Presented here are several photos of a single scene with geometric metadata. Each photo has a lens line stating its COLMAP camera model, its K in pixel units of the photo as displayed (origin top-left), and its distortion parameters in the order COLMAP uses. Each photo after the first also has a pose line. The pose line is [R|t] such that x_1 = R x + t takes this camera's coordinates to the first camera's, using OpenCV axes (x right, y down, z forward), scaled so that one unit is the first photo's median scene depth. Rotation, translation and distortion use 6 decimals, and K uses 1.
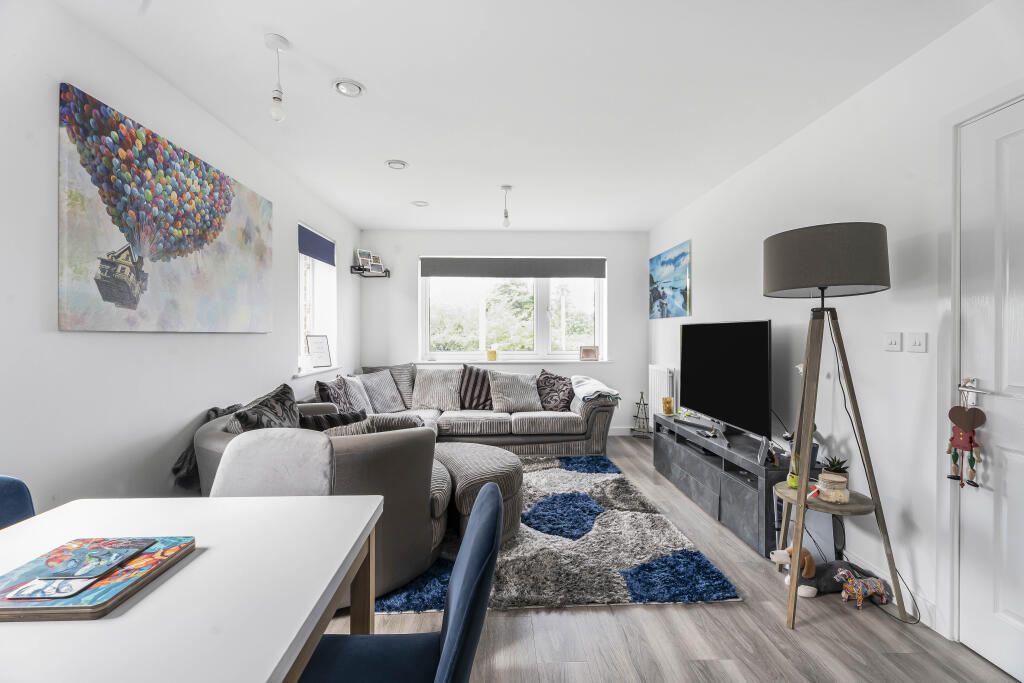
lens RADIAL K [[458.2, 0, 512.7], [0, 458.2, 340.4], [0, 0, 1]] dist [-0.000177, 0.000068]
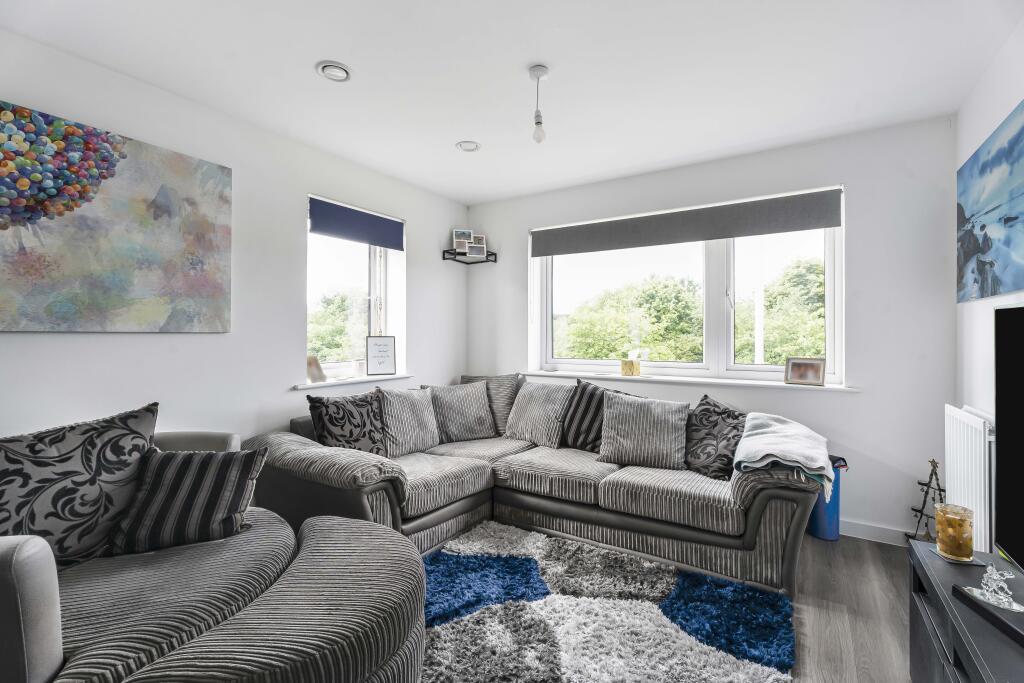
lens RADIAL K [[458.2, 0, 510.3], [0, 458.2, 335.6], [0, 0, 1]] dist [-0.000177, 0.000068]
pose [[0.820267, 0.003111, -0.571972, 0.210865], [-0.010402, 0.999901, -0.009480, -0.005281], [0.571886, 0.013726, 0.820219, 0.403158]]
